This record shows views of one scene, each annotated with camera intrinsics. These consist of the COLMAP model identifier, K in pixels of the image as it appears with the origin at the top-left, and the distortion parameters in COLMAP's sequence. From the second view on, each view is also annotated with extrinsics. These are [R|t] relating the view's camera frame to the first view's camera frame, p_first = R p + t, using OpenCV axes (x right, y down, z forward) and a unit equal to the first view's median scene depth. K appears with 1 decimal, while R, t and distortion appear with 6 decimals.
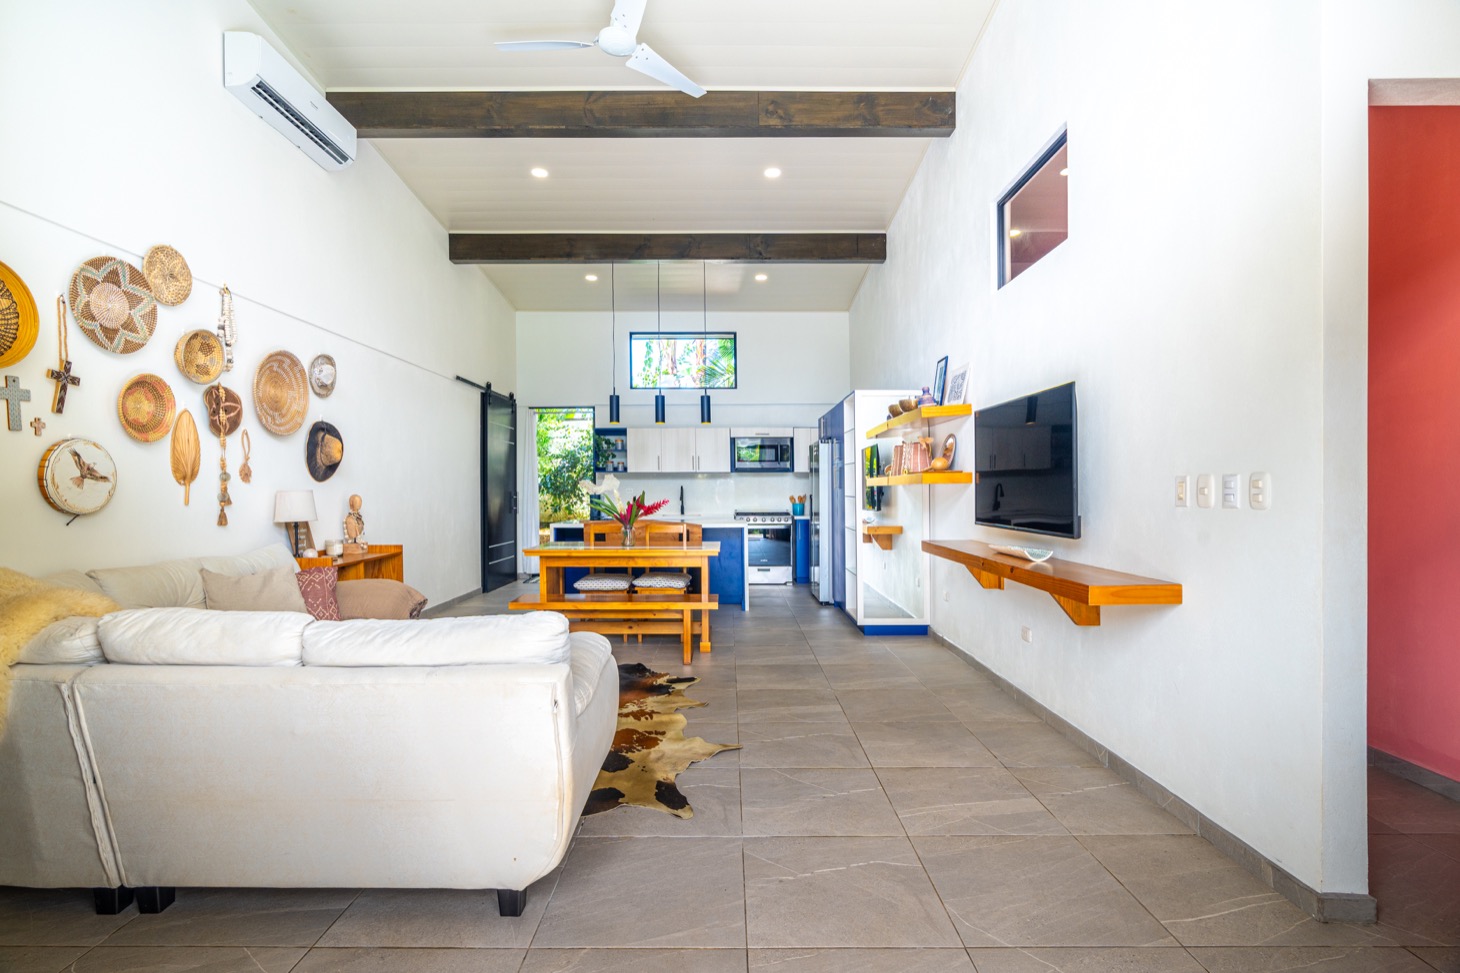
lens RADIAL K [[673.3, 0, 720.7], [0, 673.3, 485.6], [0, 0, 1]] dist [-0.009726, 0.002974]
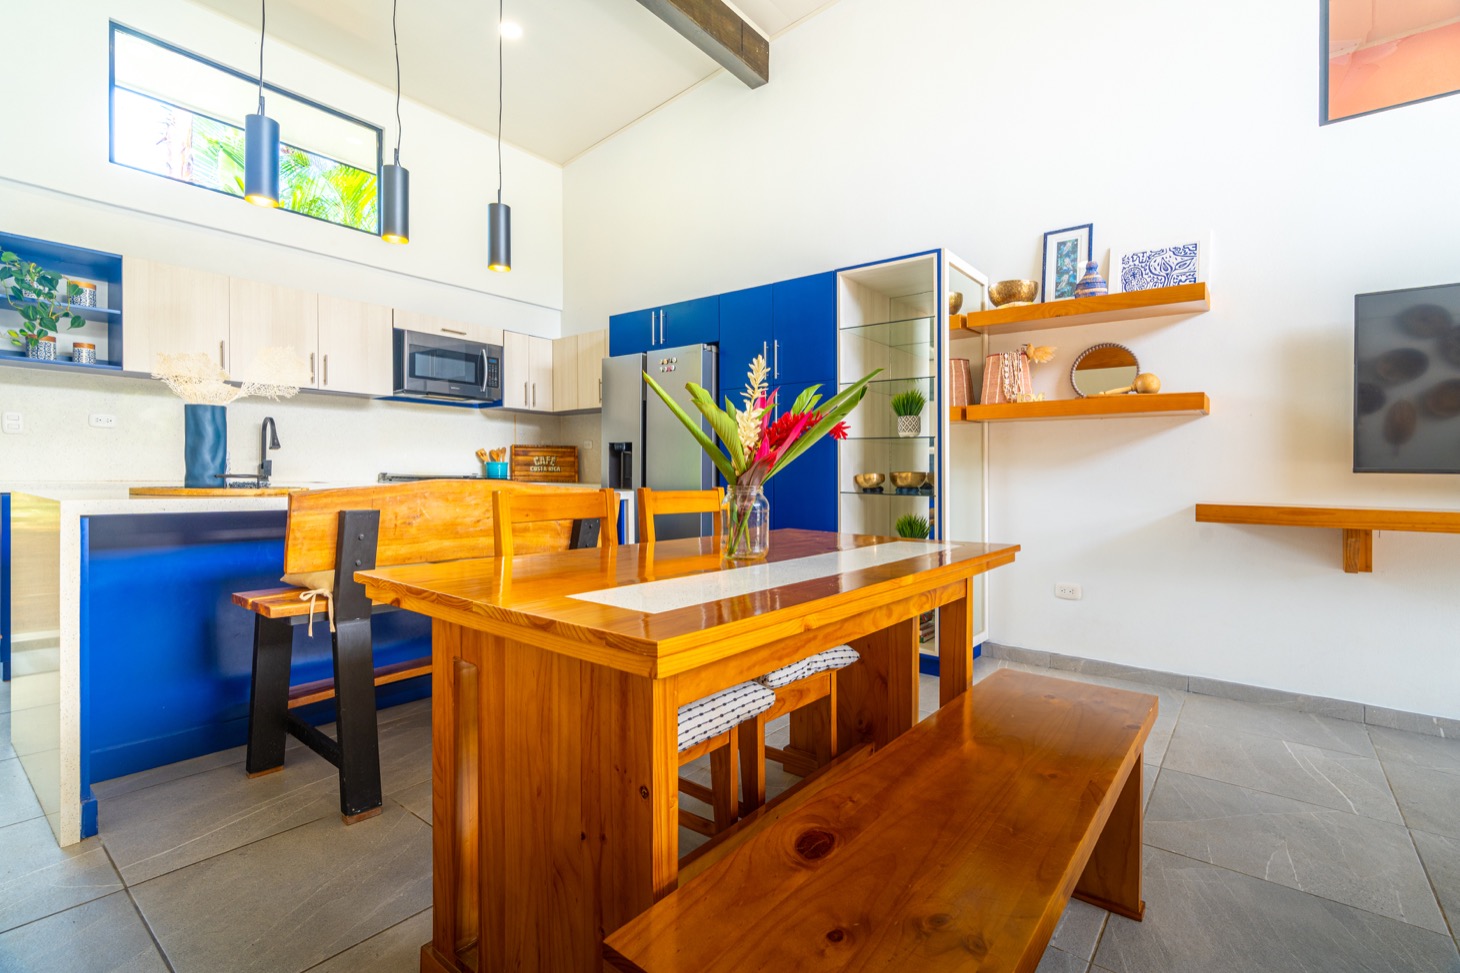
lens RADIAL K [[673.3, 0, 730.0], [0, 673.3, 477.9], [0, 0, 1]] dist [-0.009726, 0.002974]
pose [[0.631329, 0.008826, 0.775465, -0.217097], [-0.023788, 0.999685, 0.007988, 0.031678], [-0.775150, -0.023490, 0.631340, 0.482192]]
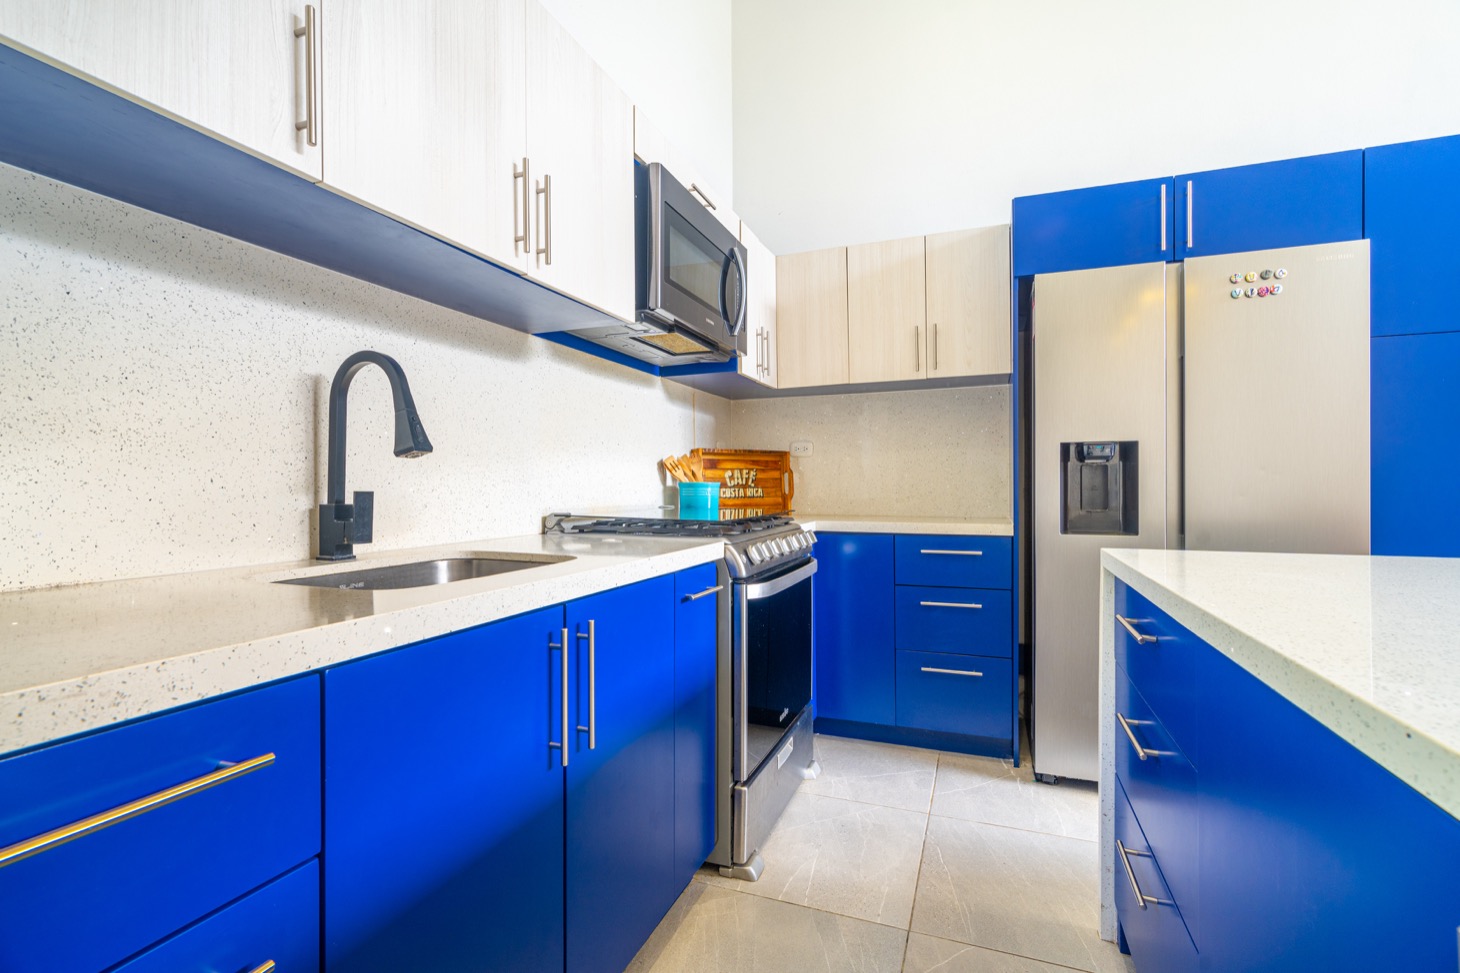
lens RADIAL K [[673.3, 0, 722.9], [0, 673.3, 492.6], [0, 0, 1]] dist [-0.009726, 0.002974]
pose [[0.363411, -0.007380, 0.931599, -0.164443], [-0.008093, 0.999906, 0.011078, 0.028489], [-0.931594, -0.011566, 0.363318, 0.903511]]
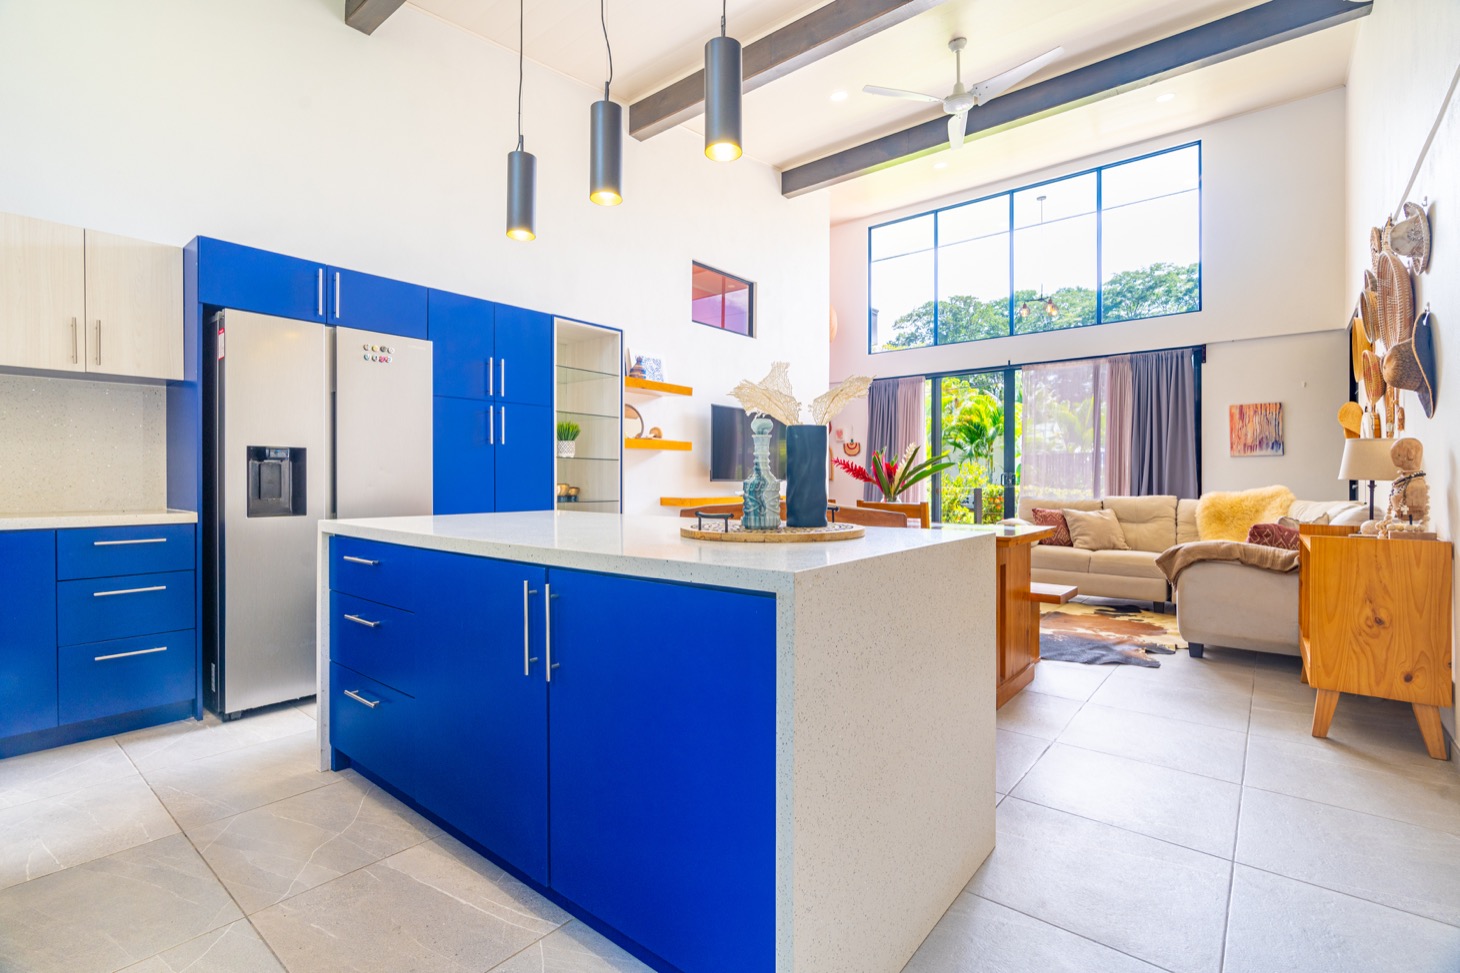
lens RADIAL K [[673.3, 0, 728.3], [0, 673.3, 482.8], [0, 0, 1]] dist [-0.009726, 0.002974]
pose [[-0.766732, -0.010761, 0.641877, -0.266958], [-0.011977, 0.999925, 0.002458, 0.025257], [-0.641856, -0.005803, -0.766803, 0.976214]]
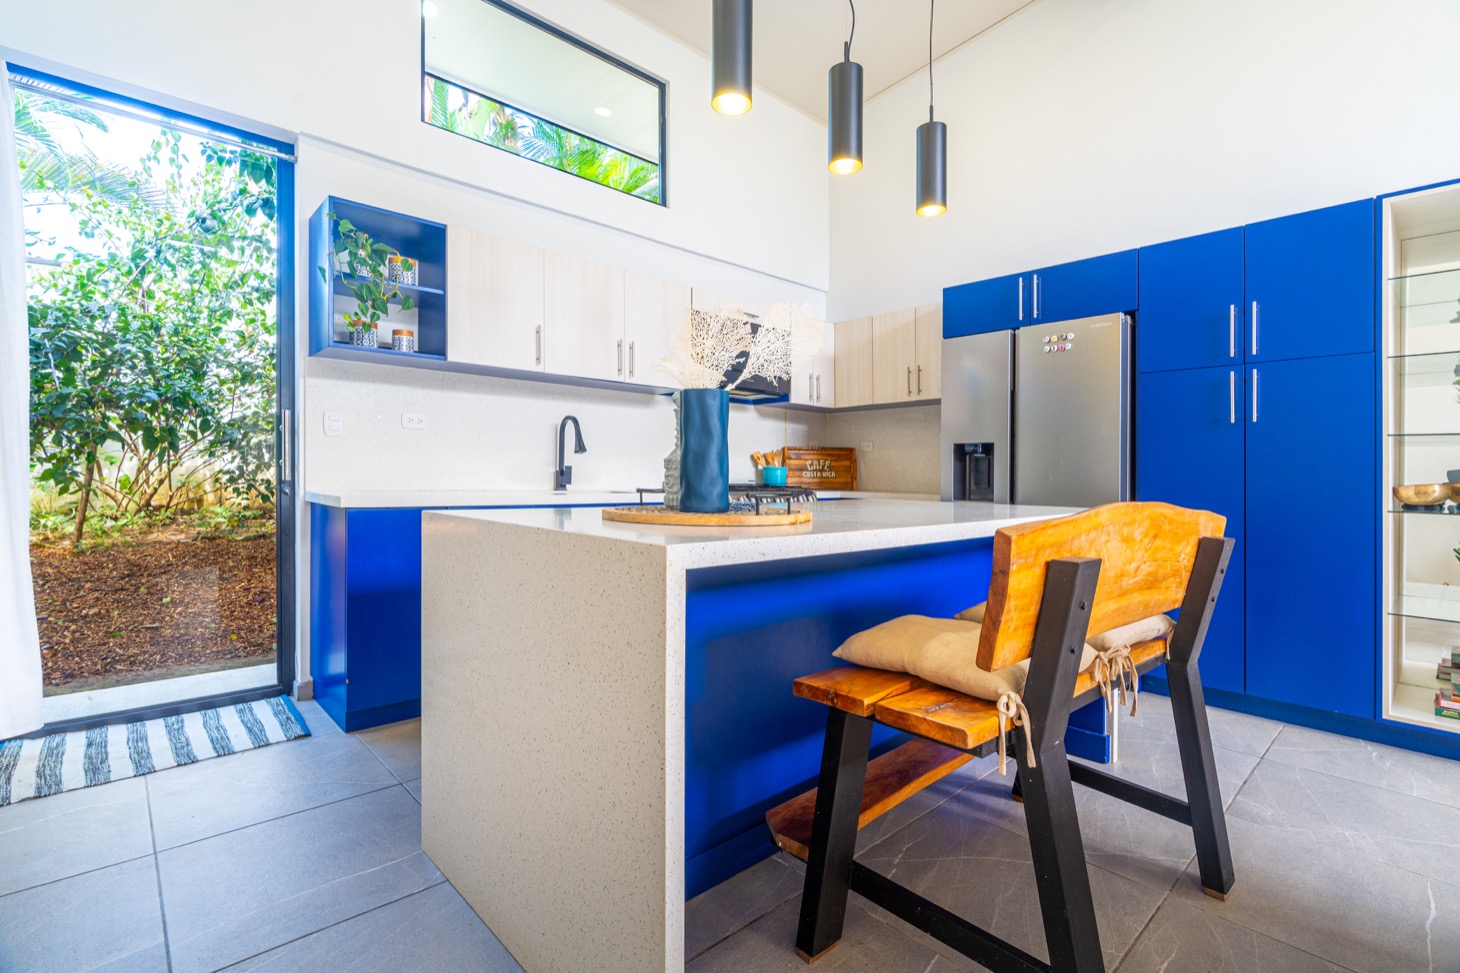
lens RADIAL K [[673.3, 0, 730.6], [0, 673.3, 478.6], [0, 0, 1]] dist [-0.009726, 0.002974]
pose [[0.736195, 0.010317, 0.676691, -0.258629], [-0.023303, 0.999677, 0.010110, 0.031854], [-0.676368, -0.023212, 0.736198, 0.665187]]
